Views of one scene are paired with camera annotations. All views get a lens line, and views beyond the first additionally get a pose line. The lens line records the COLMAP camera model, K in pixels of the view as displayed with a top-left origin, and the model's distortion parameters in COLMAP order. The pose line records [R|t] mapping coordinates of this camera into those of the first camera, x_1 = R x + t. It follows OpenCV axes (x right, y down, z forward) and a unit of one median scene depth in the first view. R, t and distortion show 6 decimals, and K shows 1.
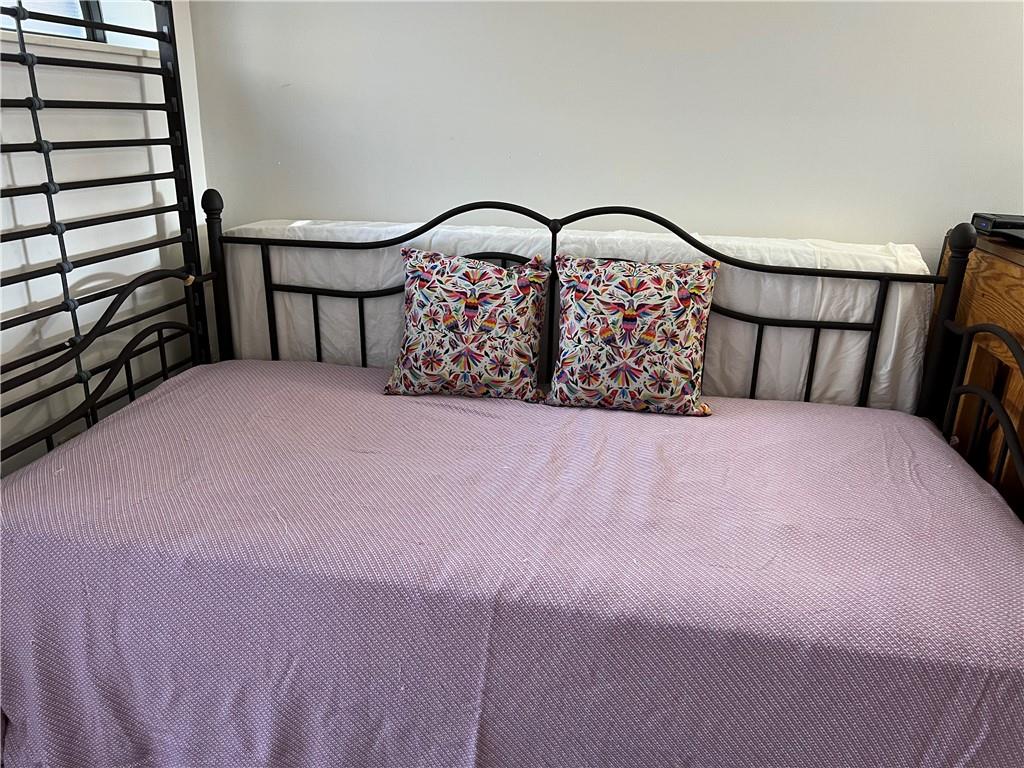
lens RADIAL K [[762.2, 0, 514.3], [0, 762.2, 388.7], [0, 0, 1]] dist [0.051290, -0.055205]
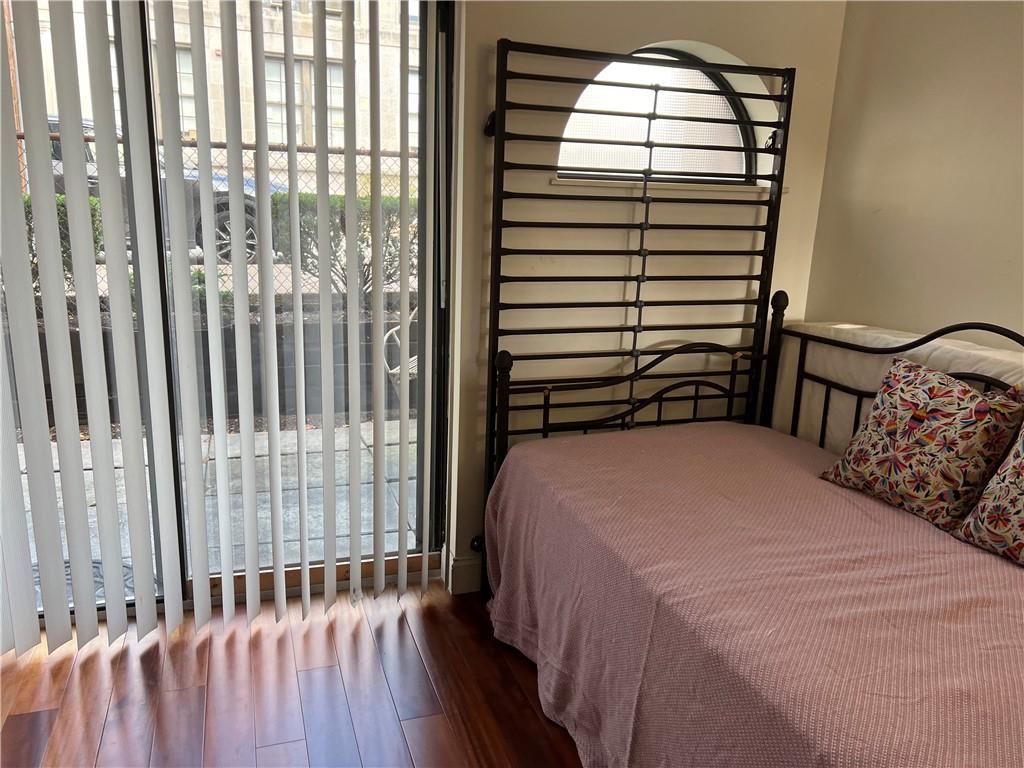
lens RADIAL K [[762.2, 0, 506.2], [0, 762.2, 382.6], [0, 0, 1]] dist [0.051290, -0.055205]
pose [[0.483238, 0.181703, -0.856426, 0.543168], [-0.306751, 0.951355, 0.028760, -0.016238], [0.819991, 0.248812, 0.515469, 0.023810]]
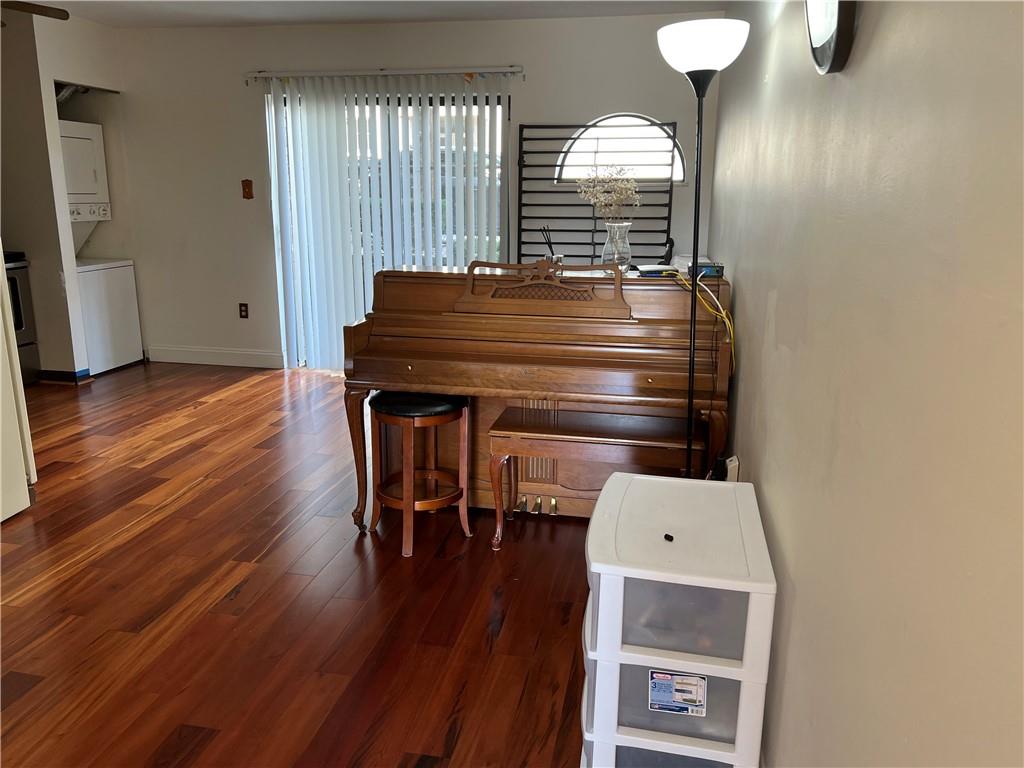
lens RADIAL K [[762.2, 0, 514.0], [0, 762.2, 384.2], [0, 0, 1]] dist [0.051290, -0.055205]
pose [[-0.037135, 0.181174, -0.982750, 2.201616], [-0.345747, 0.920362, 0.182737, -0.117991], [0.937593, 0.346569, 0.028463, 0.687709]]
